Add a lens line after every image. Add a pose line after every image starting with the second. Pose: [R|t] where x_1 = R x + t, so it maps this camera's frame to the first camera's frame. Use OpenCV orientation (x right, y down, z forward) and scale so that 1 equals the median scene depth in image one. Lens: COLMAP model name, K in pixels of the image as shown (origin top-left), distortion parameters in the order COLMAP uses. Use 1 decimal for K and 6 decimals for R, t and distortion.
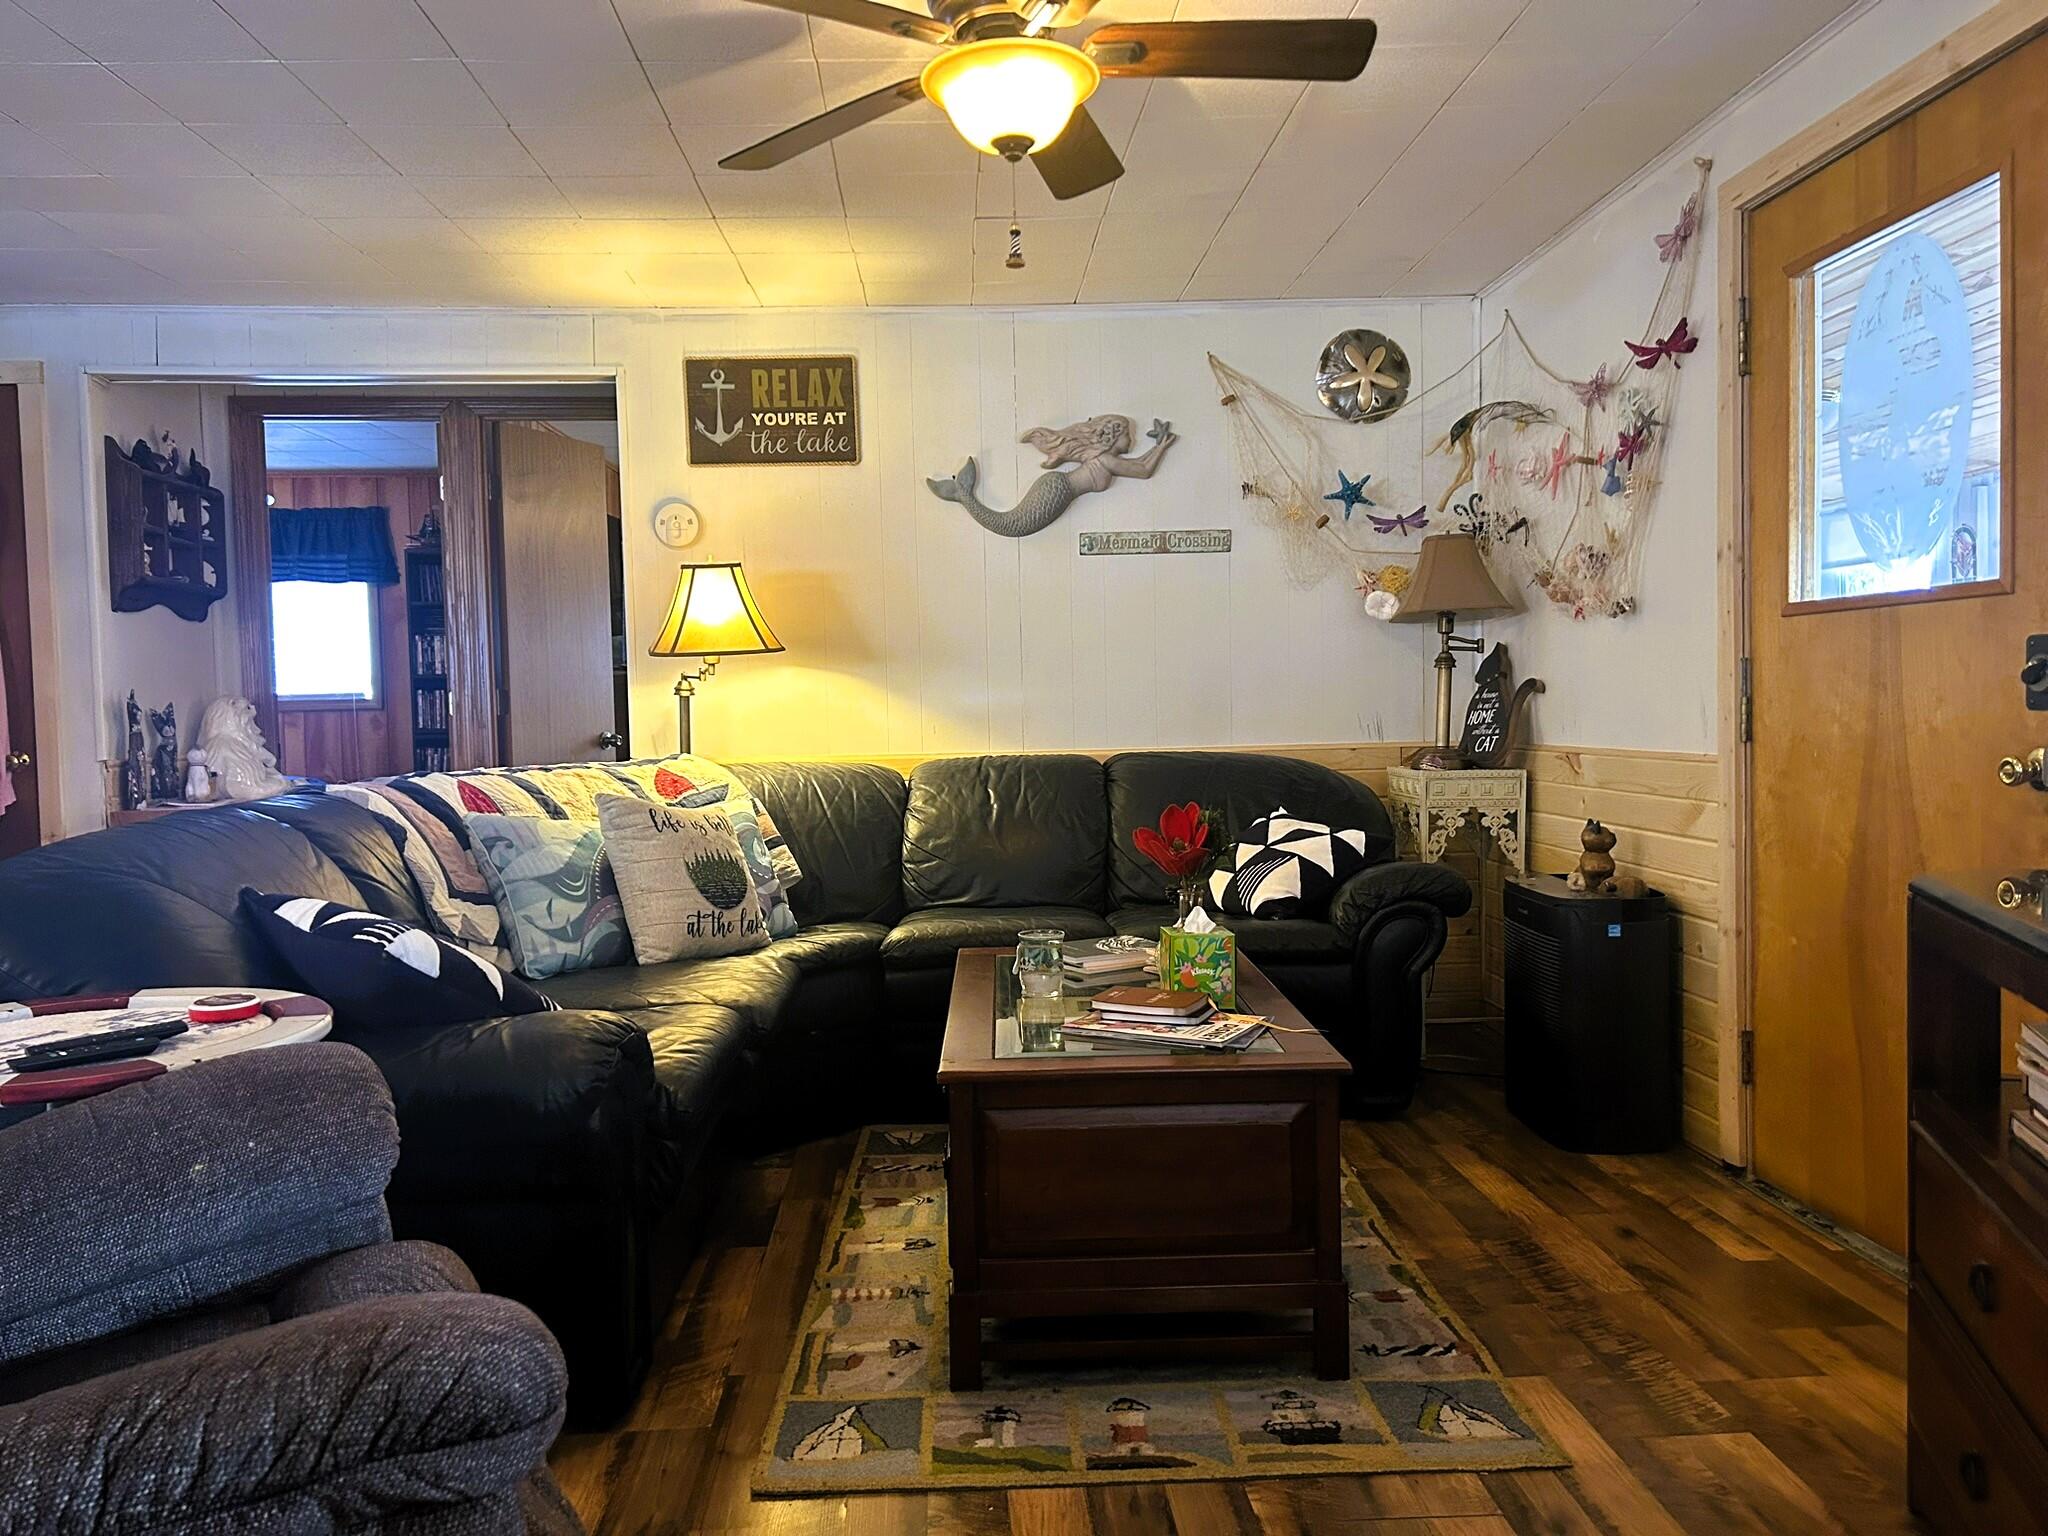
lens RADIAL K [[1532.4, 0, 1024.0], [0, 1532.4, 768.0], [0, 0, 1]] dist [-0.003572, -0.008406]
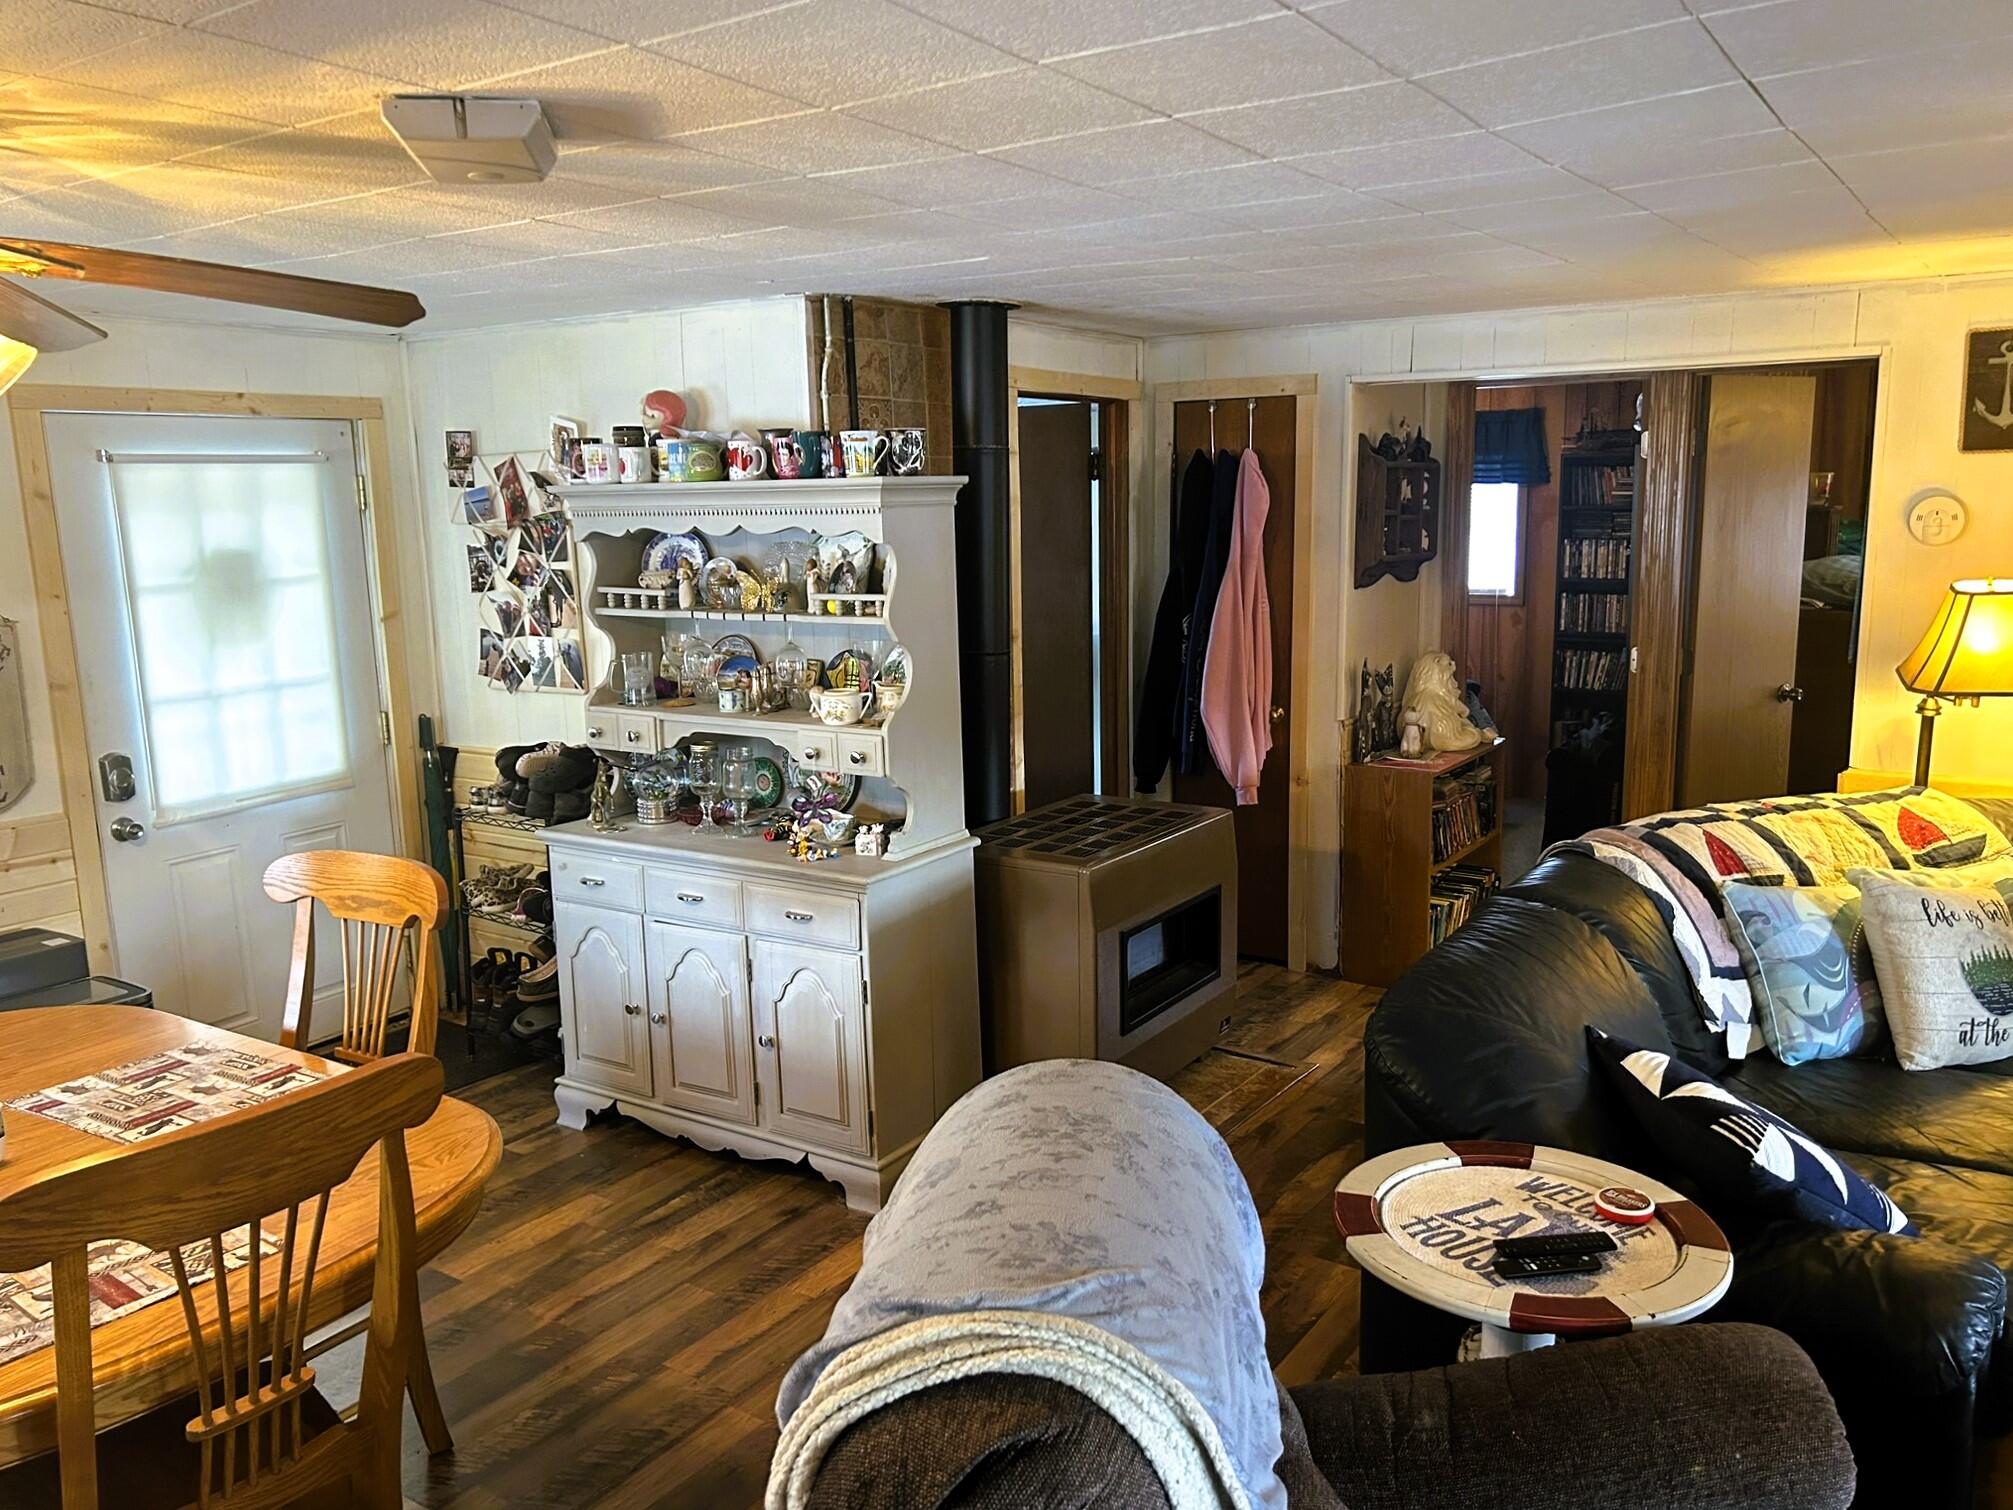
lens RADIAL K [[1532.3, 0, 1006.5], [0, 1532.3, 755.0], [0, 0, 1]] dist [0.009745, -0.000897]
pose [[0.791451, 0.115878, -0.600148, -0.120639], [-0.028133, 0.987731, 0.153612, -0.176579], [0.610585, -0.104693, 0.785001, -0.081632]]
